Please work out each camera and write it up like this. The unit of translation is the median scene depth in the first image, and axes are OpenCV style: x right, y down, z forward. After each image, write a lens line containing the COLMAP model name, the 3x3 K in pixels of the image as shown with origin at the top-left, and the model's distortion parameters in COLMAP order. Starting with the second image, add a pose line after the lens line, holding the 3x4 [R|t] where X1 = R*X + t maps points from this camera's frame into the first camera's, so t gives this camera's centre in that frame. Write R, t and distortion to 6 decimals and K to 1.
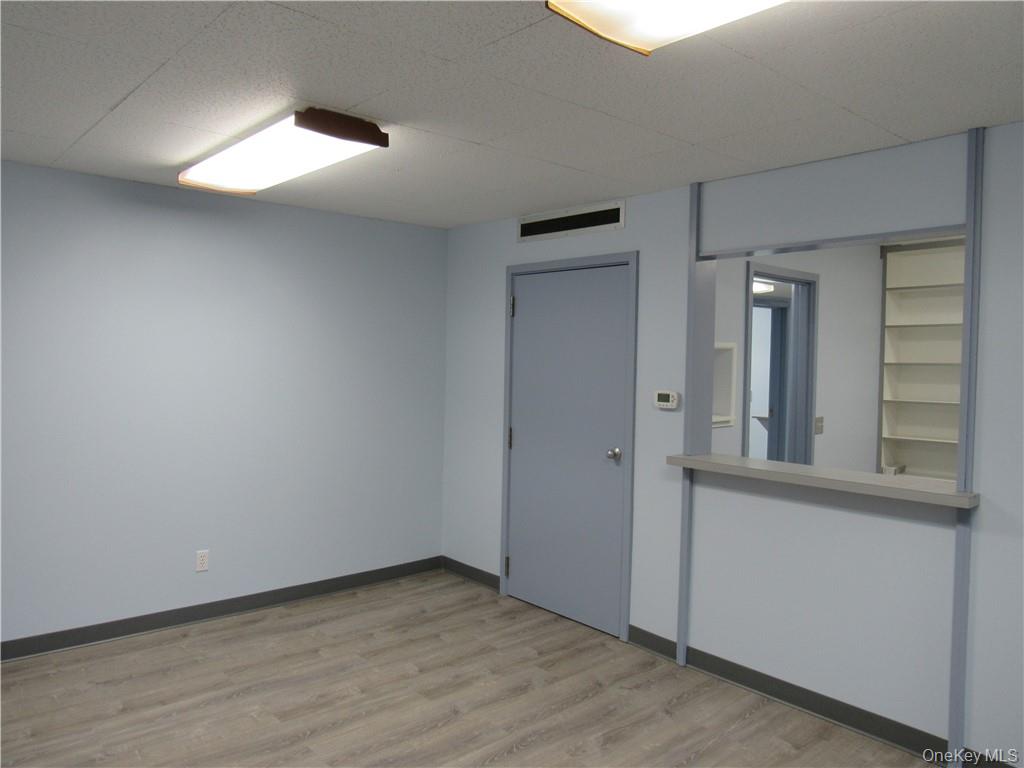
lens RADIAL K [[738.8, 0, 507.6], [0, 738.8, 380.7], [0, 0, 1]] dist [-0.046329, 0.022830]
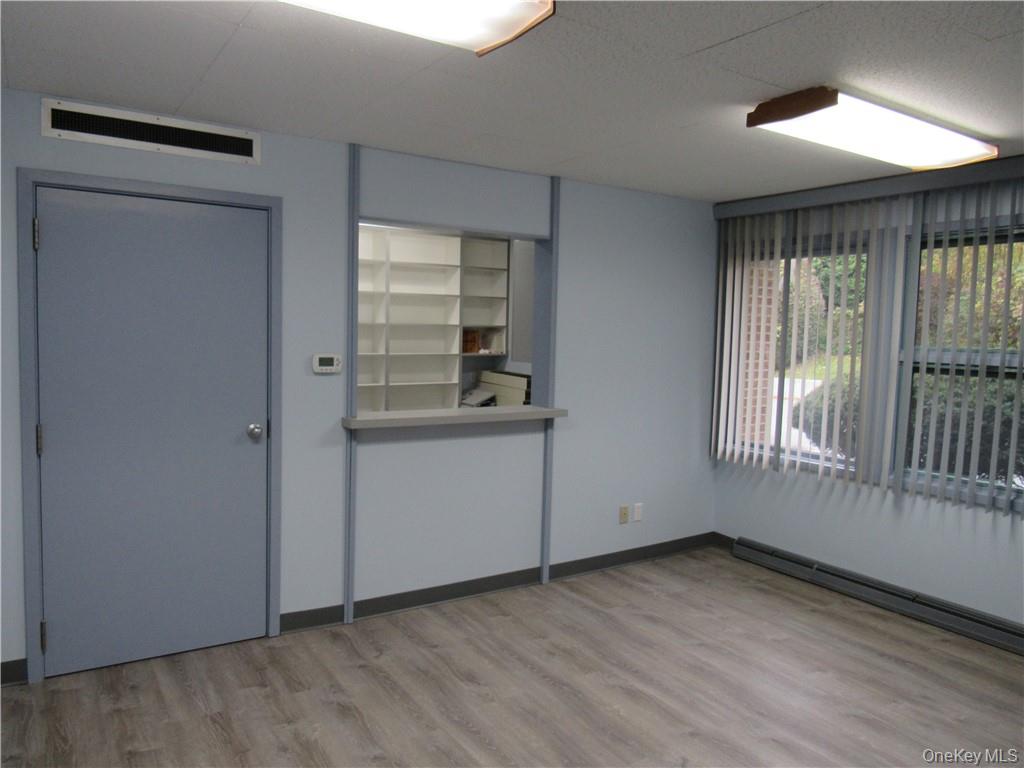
lens RADIAL K [[738.8, 0, 507.6], [0, 738.8, 380.7], [0, 0, 1]] dist [-0.046329, 0.022830]
pose [[0.136776, -0.086959, 0.986778, -0.704068], [0.005901, 0.996193, 0.086971, -0.034106], [-0.990584, -0.006073, 0.136769, 0.639035]]
